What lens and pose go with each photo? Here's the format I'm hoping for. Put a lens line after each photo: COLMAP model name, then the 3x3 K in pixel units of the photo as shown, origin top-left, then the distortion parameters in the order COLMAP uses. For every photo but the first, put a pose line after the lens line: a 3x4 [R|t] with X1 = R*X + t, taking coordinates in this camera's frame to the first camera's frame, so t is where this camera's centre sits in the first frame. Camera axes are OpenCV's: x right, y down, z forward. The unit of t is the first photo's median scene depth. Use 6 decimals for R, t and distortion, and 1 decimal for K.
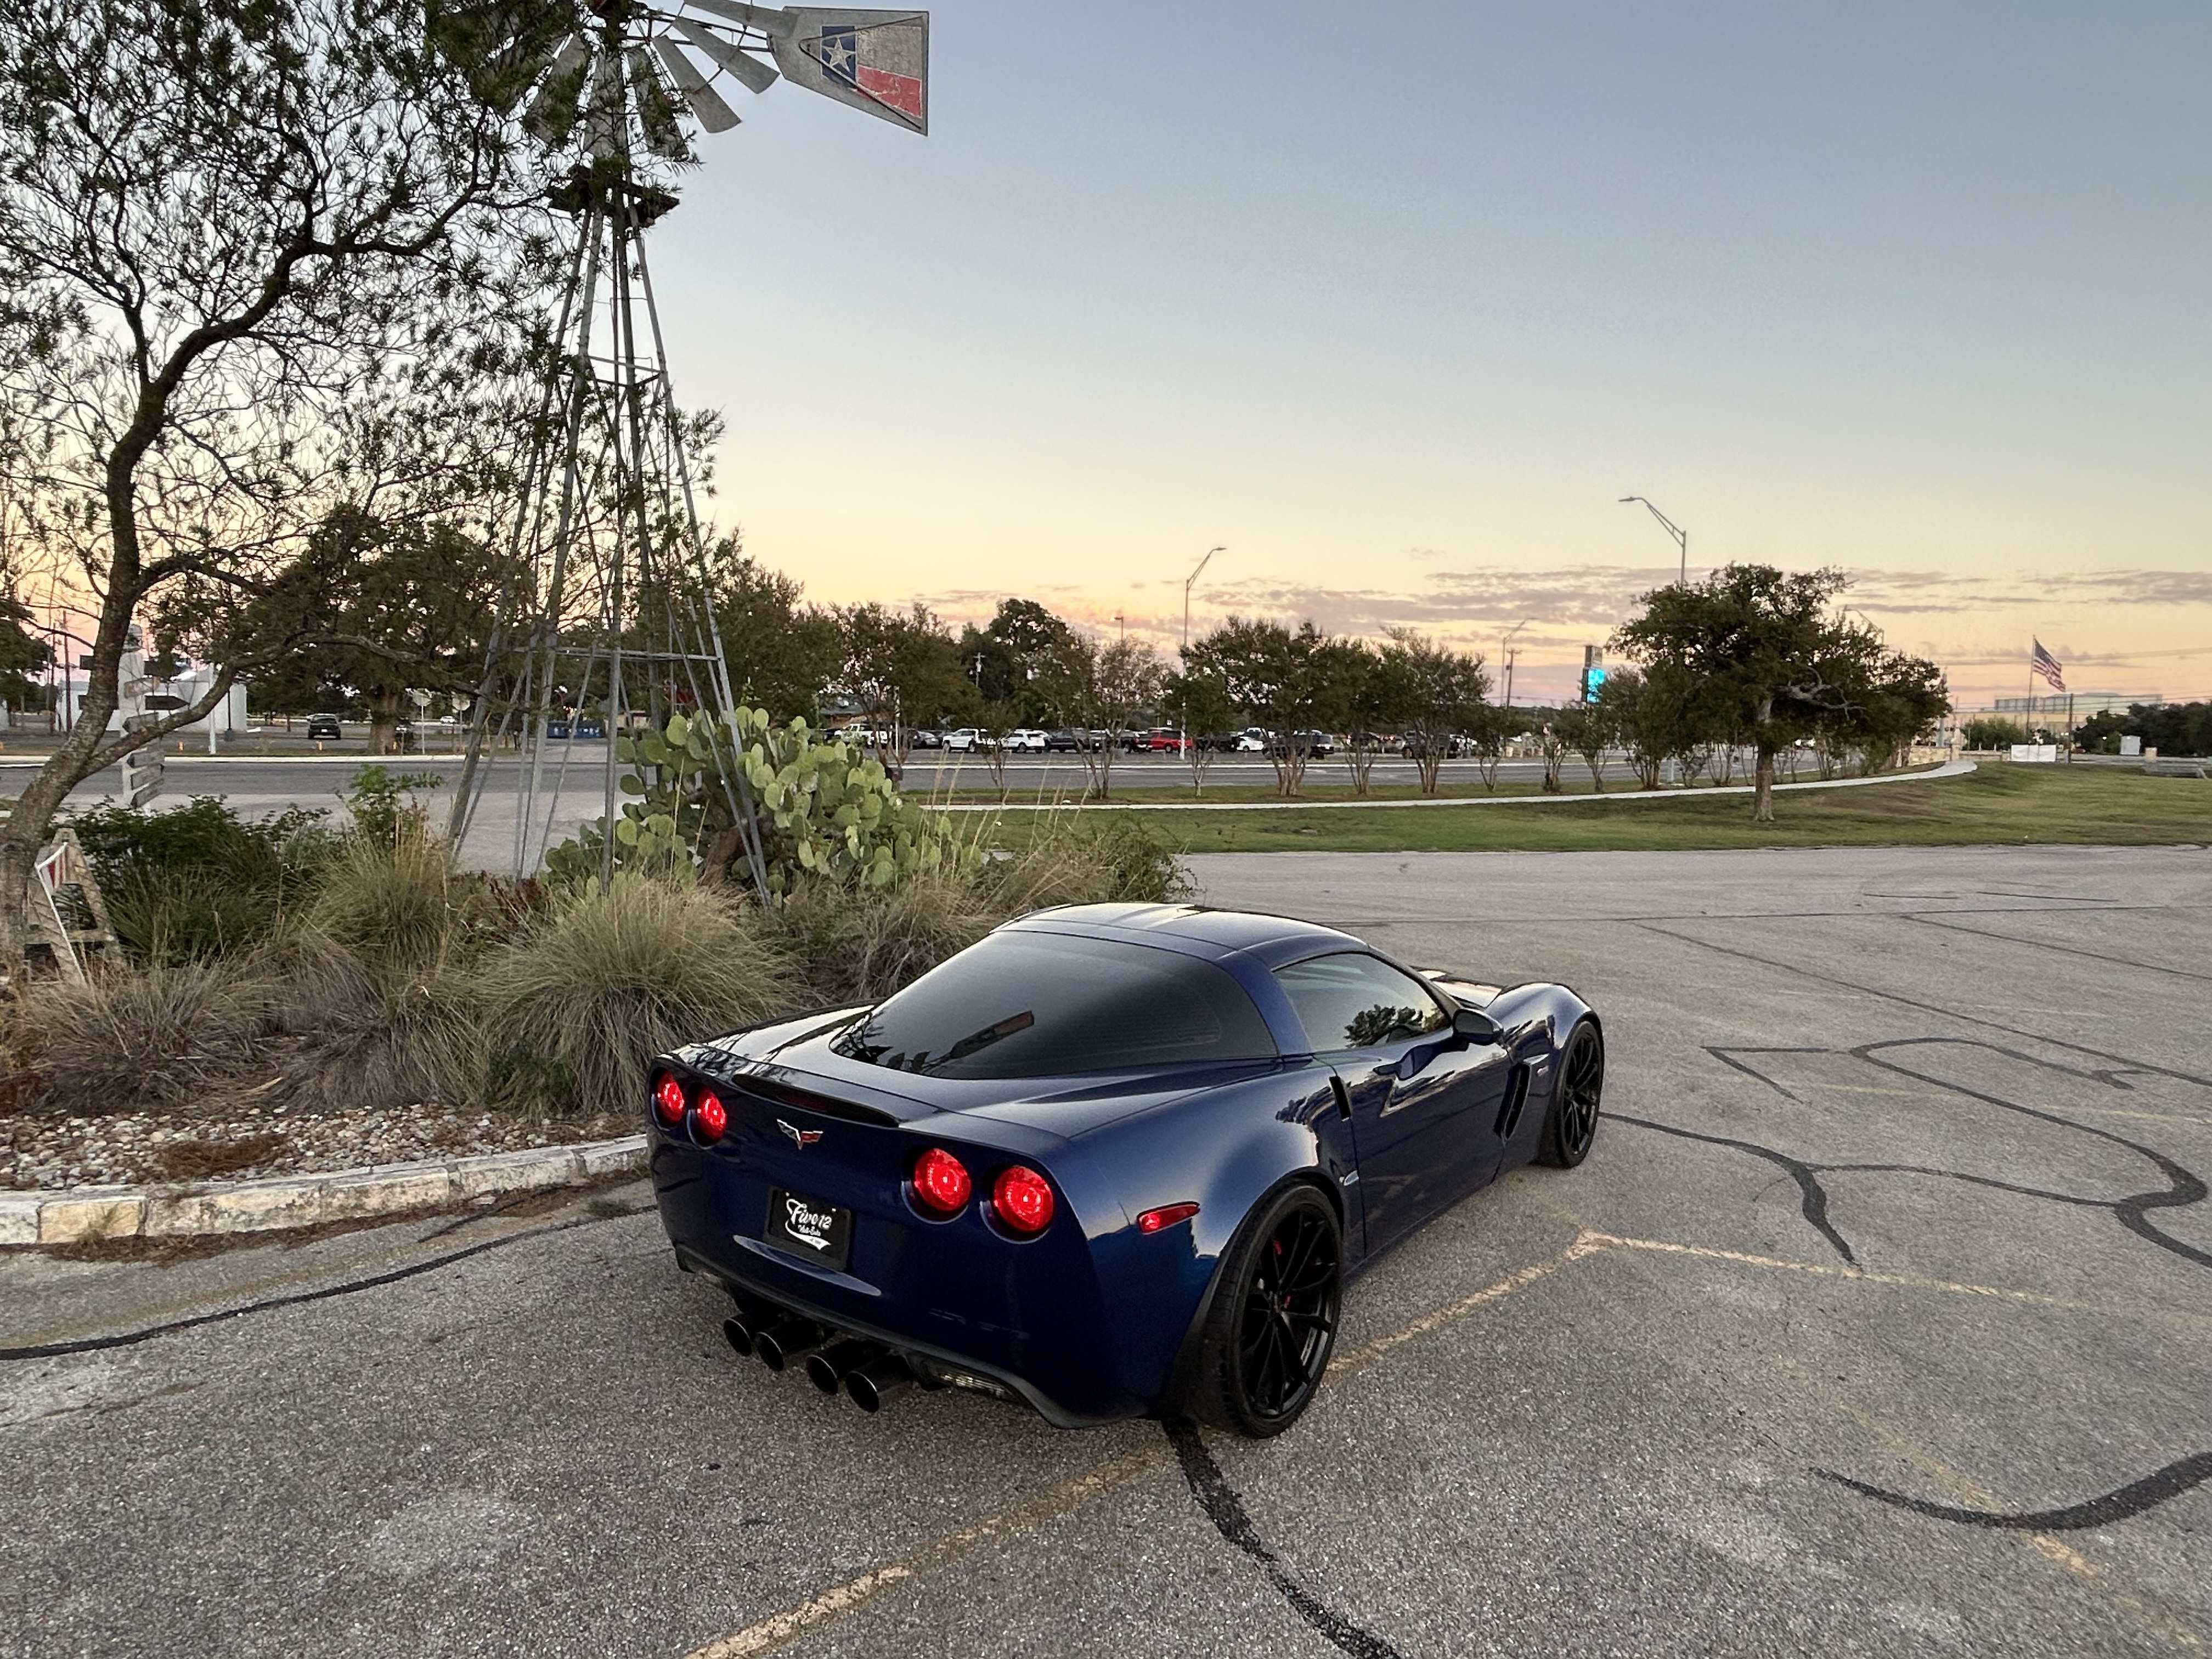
lens RADIAL K [[1284.8, 0, 1106.0], [0, 1284.8, 829.5], [0, 0, 1]] dist [-0.000948, -0.001390]
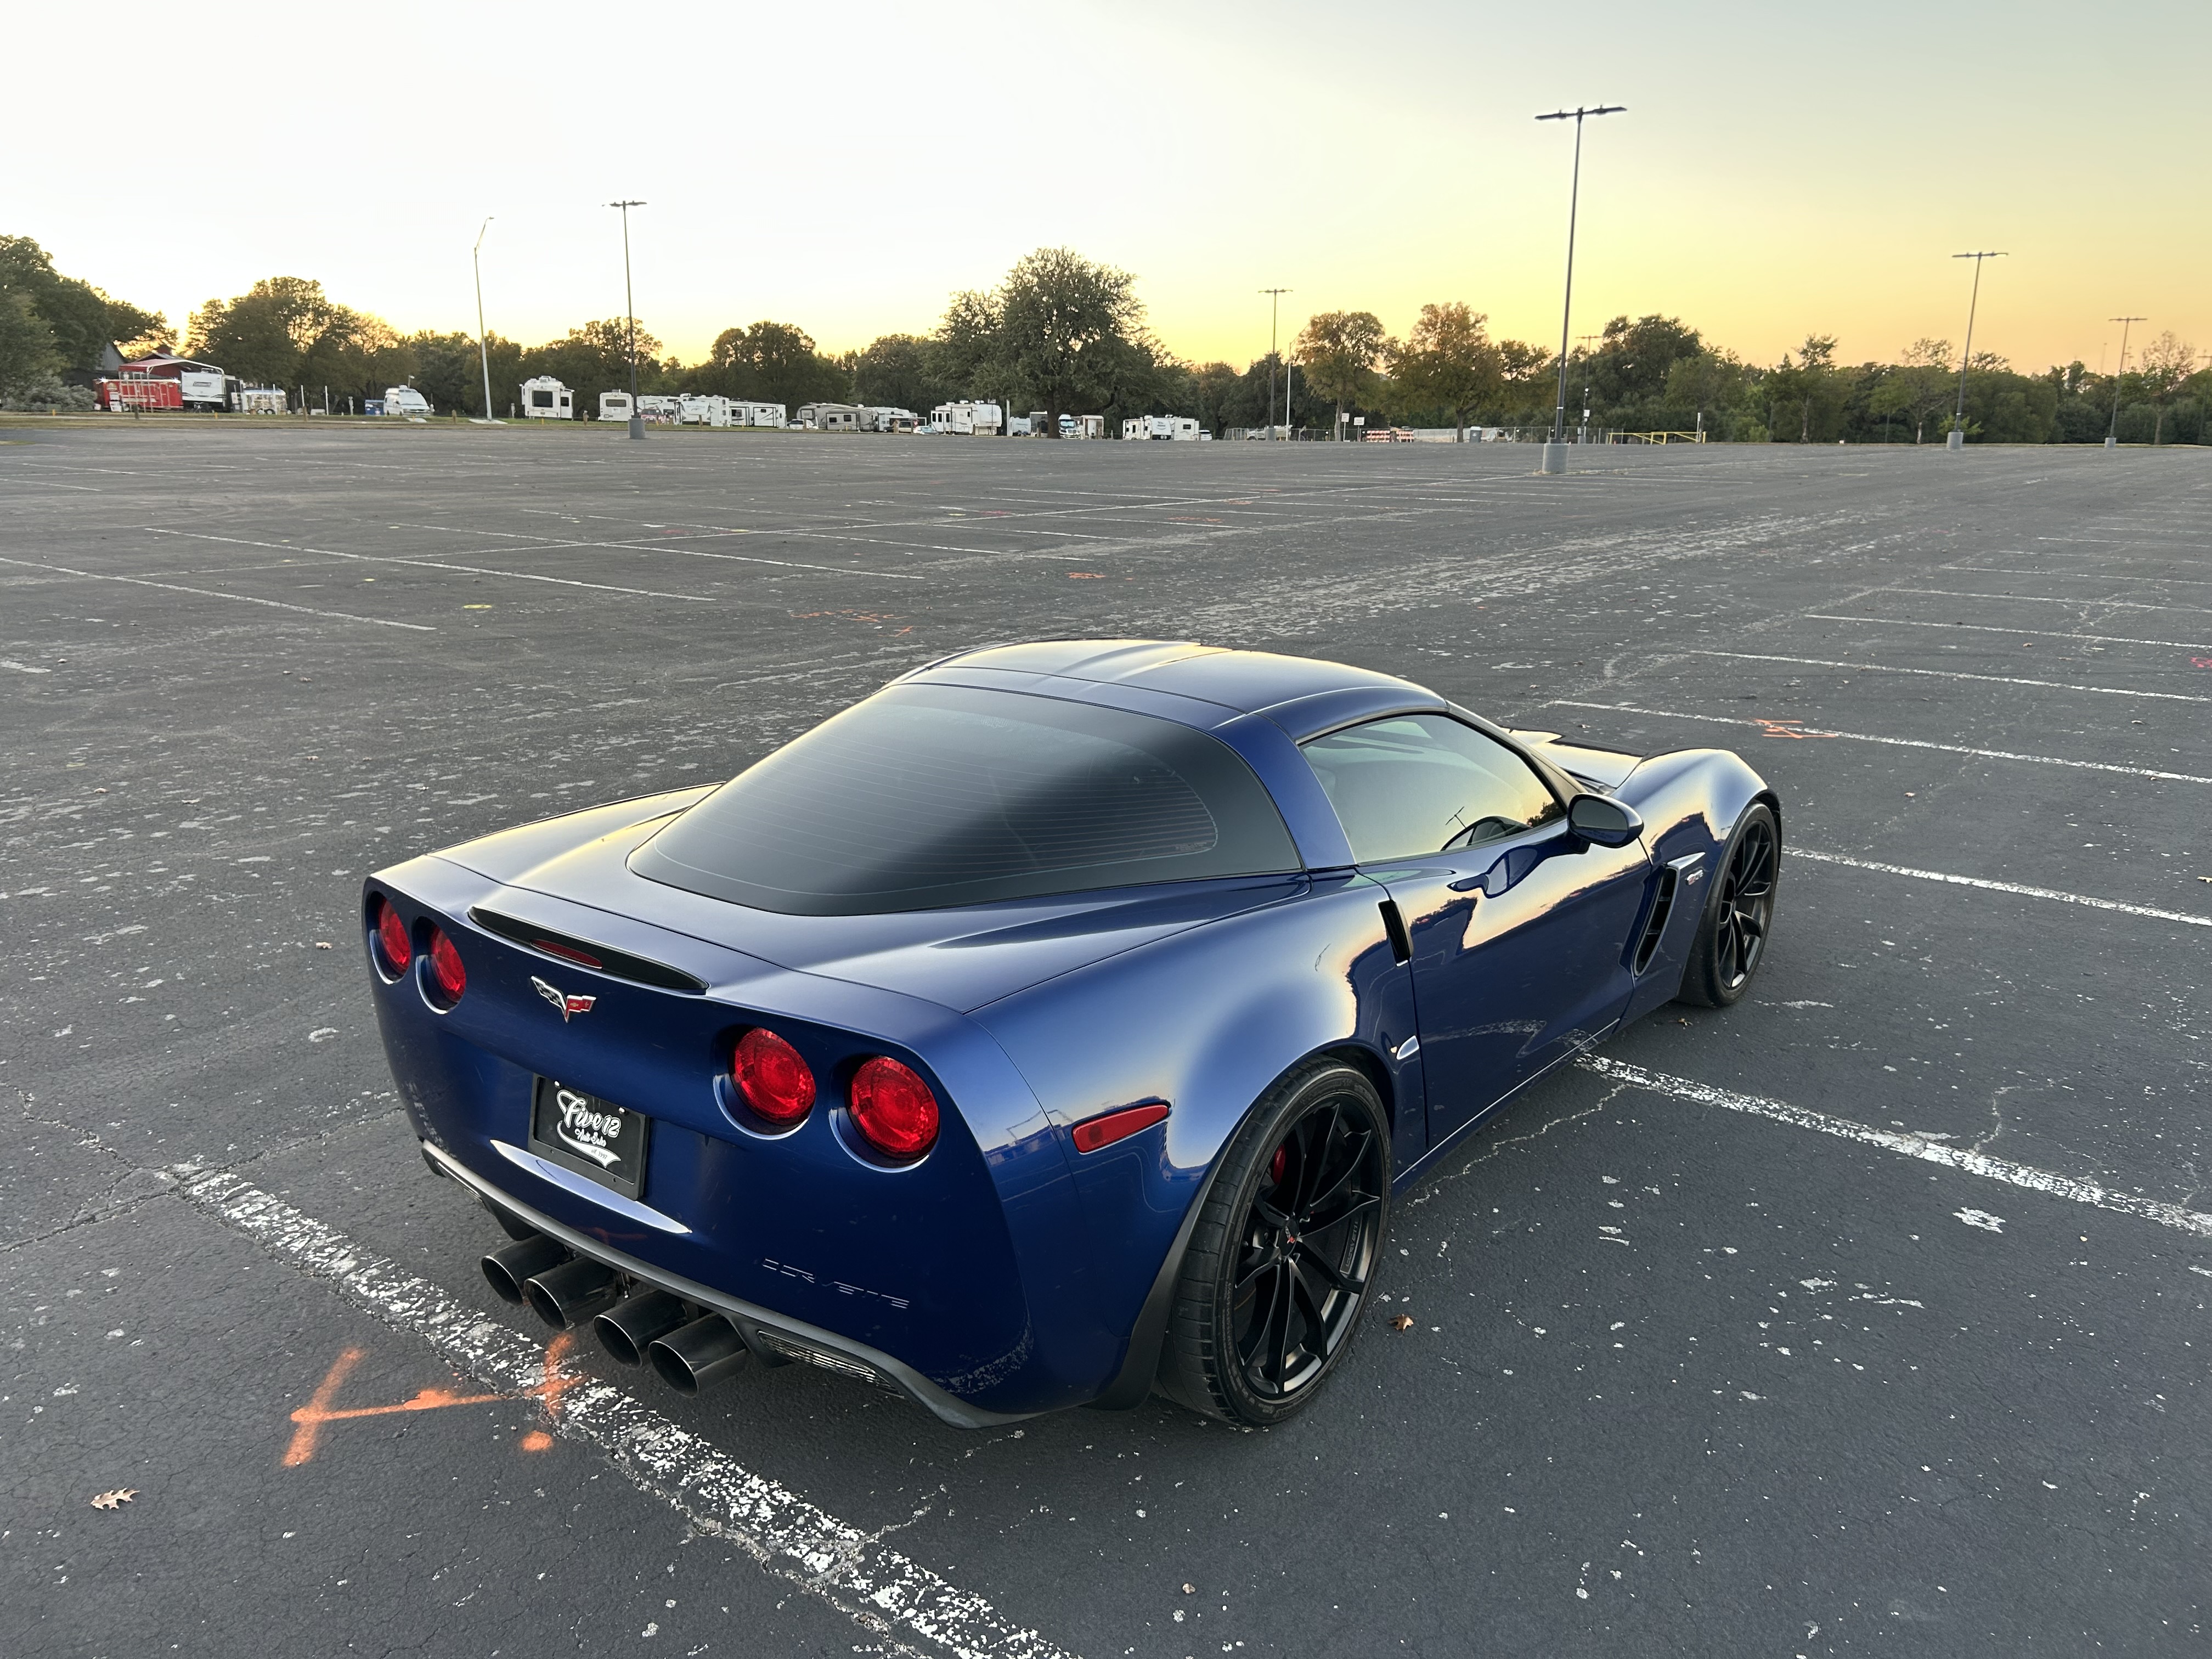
lens RADIAL K [[1673.5, 0, 1106.0], [0, 1673.5, 829.5], [0, 0, 1]] dist [0.010533, -0.001917]
pose [[0.999961, -0.002482, -0.008500, 0.035947], [0.003989, 0.983269, 0.182117, -0.003039], [0.007906, -0.182144, 0.983240, 0.135659]]
